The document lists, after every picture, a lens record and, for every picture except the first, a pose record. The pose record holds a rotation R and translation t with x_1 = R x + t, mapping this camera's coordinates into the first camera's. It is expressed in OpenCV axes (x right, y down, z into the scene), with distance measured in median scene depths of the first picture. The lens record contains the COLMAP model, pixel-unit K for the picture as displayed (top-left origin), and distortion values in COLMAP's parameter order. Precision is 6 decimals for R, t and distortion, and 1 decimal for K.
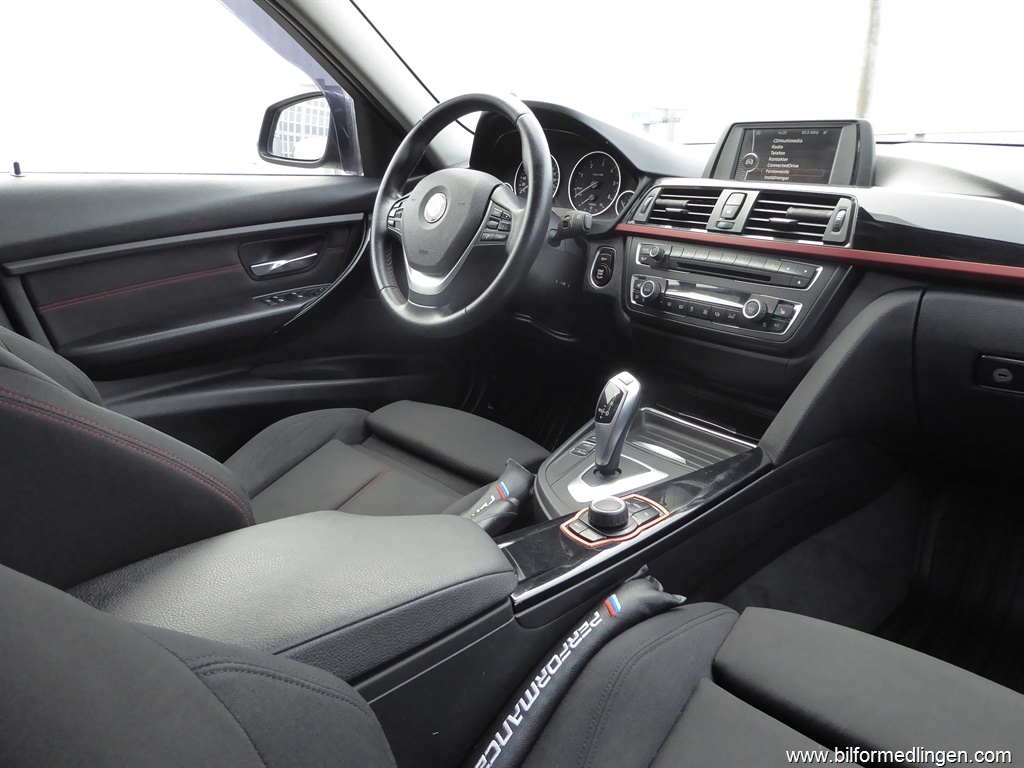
lens RADIAL K [[720.8, 0, 512.0], [0, 720.8, 384.0], [0, 0, 1]] dist [-0.025001, -0.002567]
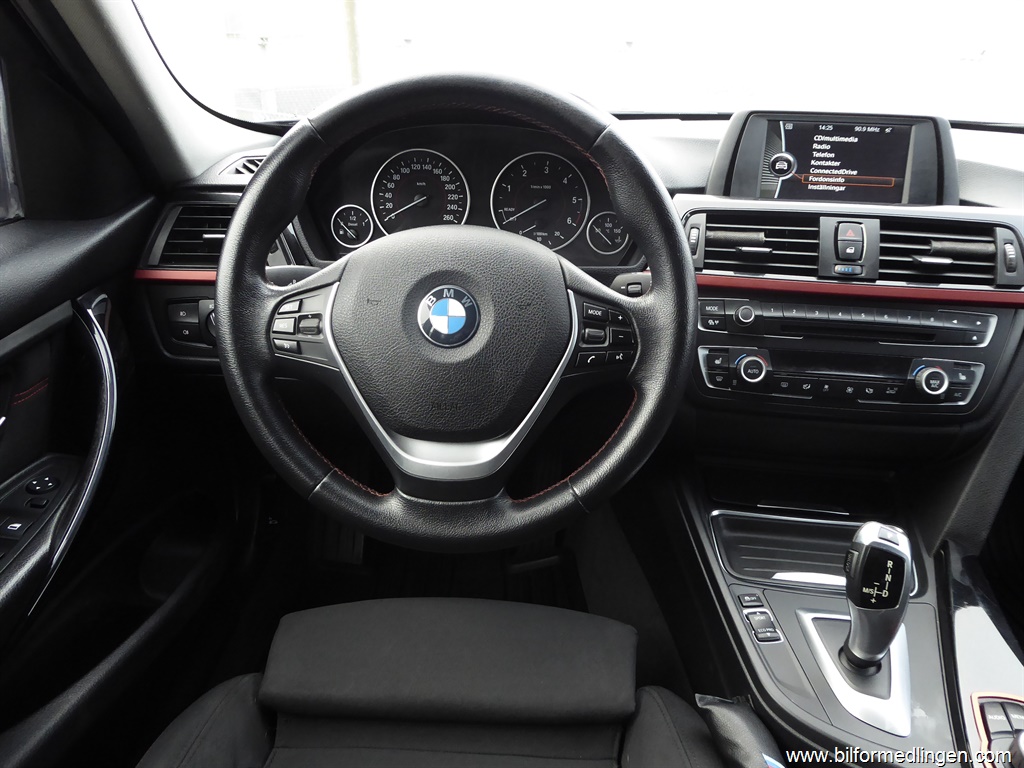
lens RADIAL K [[720.8, 0, 512.0], [0, 720.8, 384.0], [0, 0, 1]] dist [-0.025001, -0.002567]
pose [[0.734686, -0.285207, 0.615543, -0.422293], [0.204089, 0.958223, 0.200392, -0.309921], [-0.646981, -0.021599, 0.762201, 0.626704]]
